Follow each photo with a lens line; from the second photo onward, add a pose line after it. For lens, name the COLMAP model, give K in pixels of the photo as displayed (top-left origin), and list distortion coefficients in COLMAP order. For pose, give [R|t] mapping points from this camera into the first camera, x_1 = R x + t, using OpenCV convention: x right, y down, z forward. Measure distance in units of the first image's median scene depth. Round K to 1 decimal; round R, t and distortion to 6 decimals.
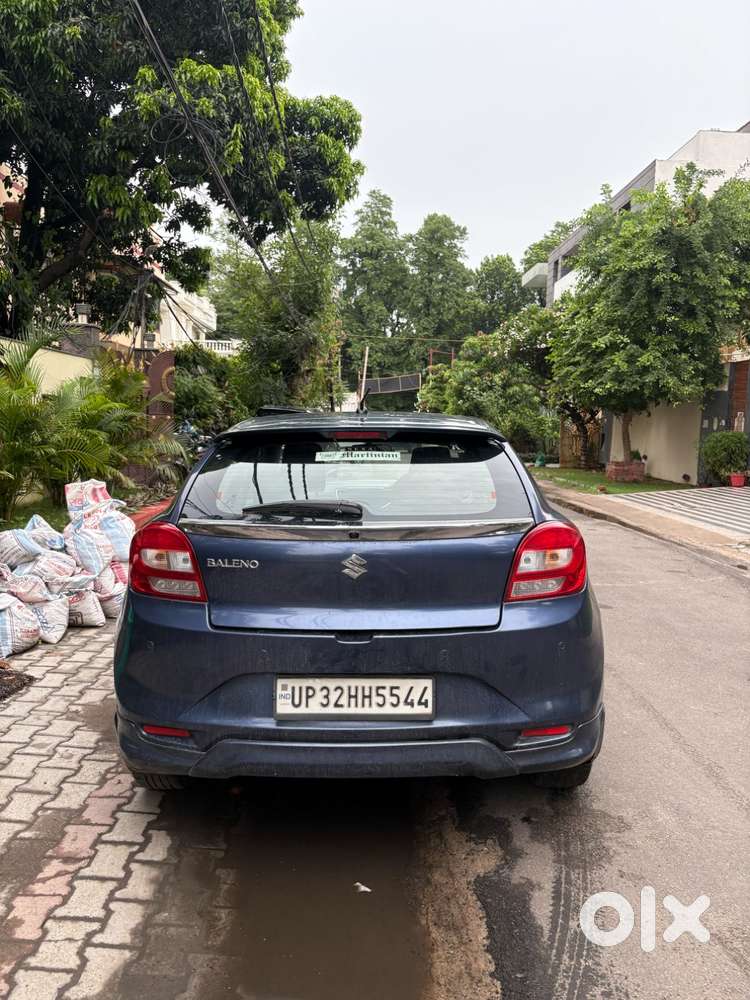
lens RADIAL K [[762.5, 0, 375.0], [0, 762.5, 500.0], [0, 0, 1]] dist [0.004333, -0.002058]
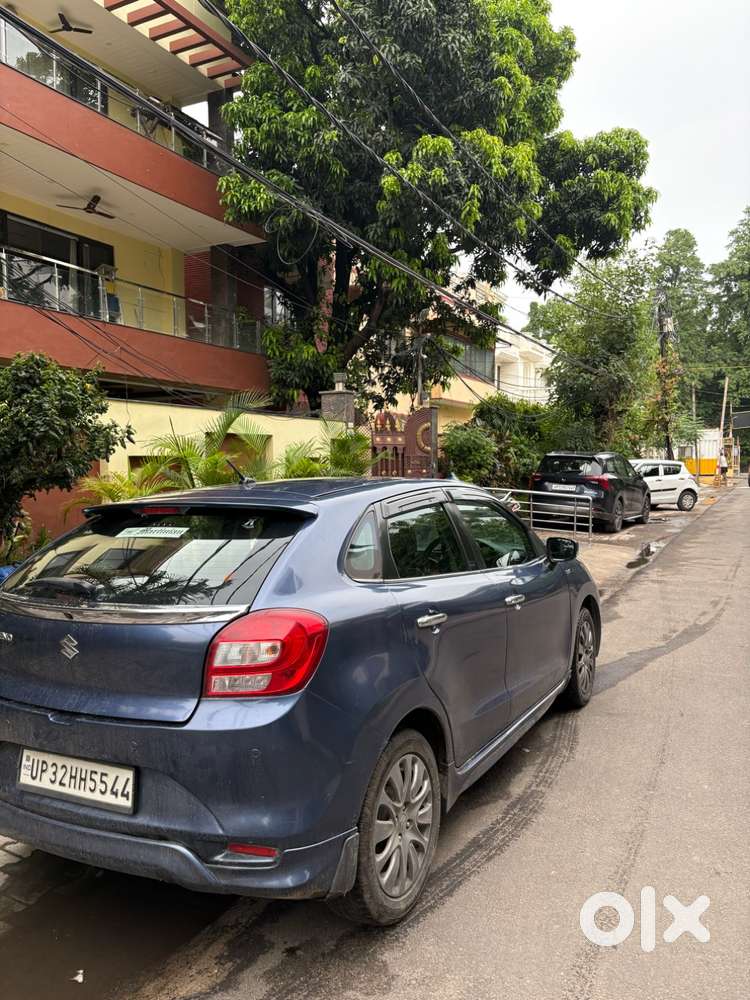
lens RADIAL K [[760.1, 0, 372.8], [0, 760.1, 496.9], [0, 0, 1]] dist [0.010110, -0.018627]
pose [[0.882851, -0.021086, -0.469179, 0.246783], [-0.008050, 0.998165, -0.060008, -0.016446], [0.469583, 0.056755, 0.881062, 0.087683]]
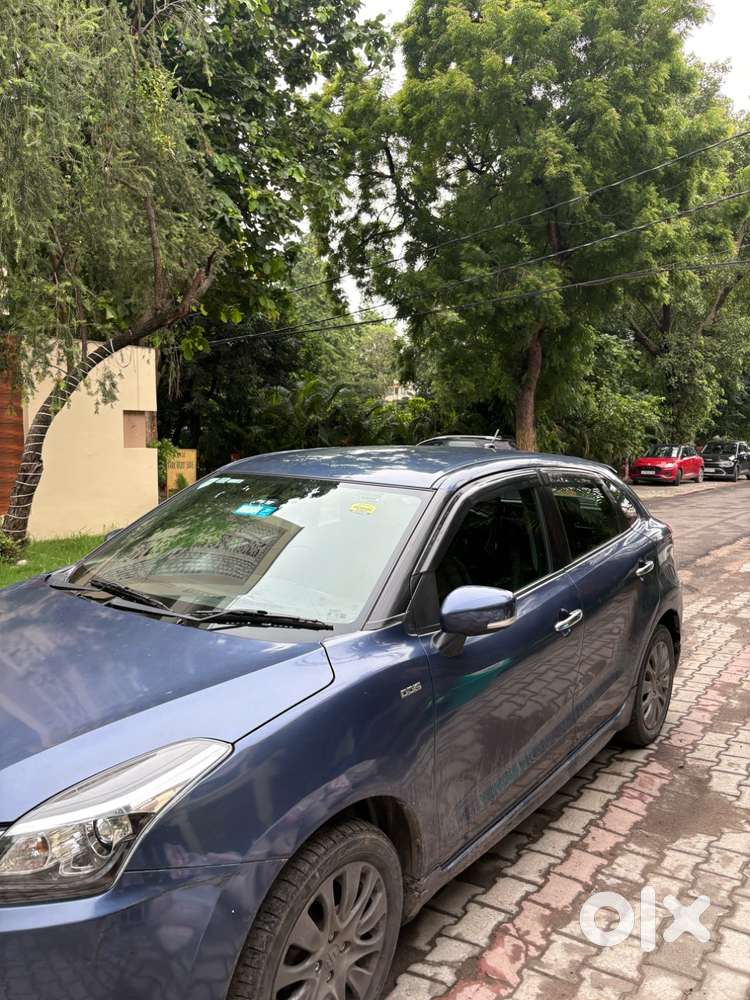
lens RADIAL K [[761.6, 0, 373.0], [0, 761.6, 499.6], [0, 0, 1]] dist [0.003403, -0.001252]
pose [[-0.803187, -0.064016, 0.592278, -0.253633], [0.047022, 0.984295, 0.170153, -0.104739], [-0.593869, 0.164515, -0.787563, 0.874559]]
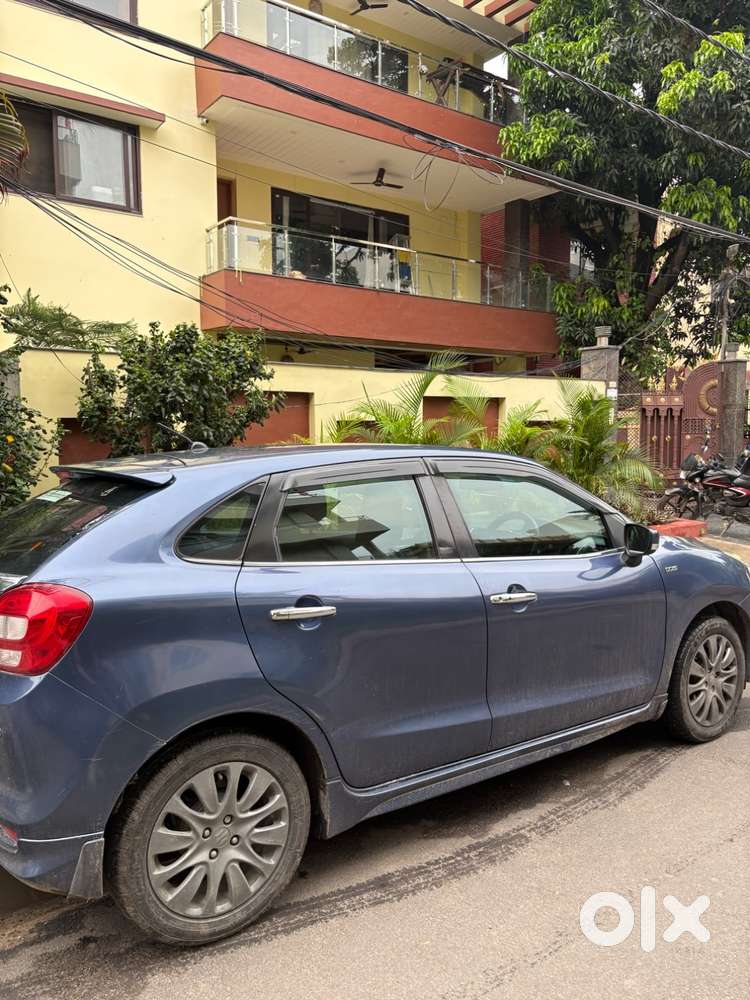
lens RADIAL K [[760.1, 0, 372.8], [0, 760.1, 496.9], [0, 0, 1]] dist [0.010110, -0.018627]
pose [[0.581919, 0.031408, -0.812640, 0.366476], [-0.052460, 0.998622, 0.001030, -0.028827], [0.811553, 0.042031, 0.582765, 0.264273]]
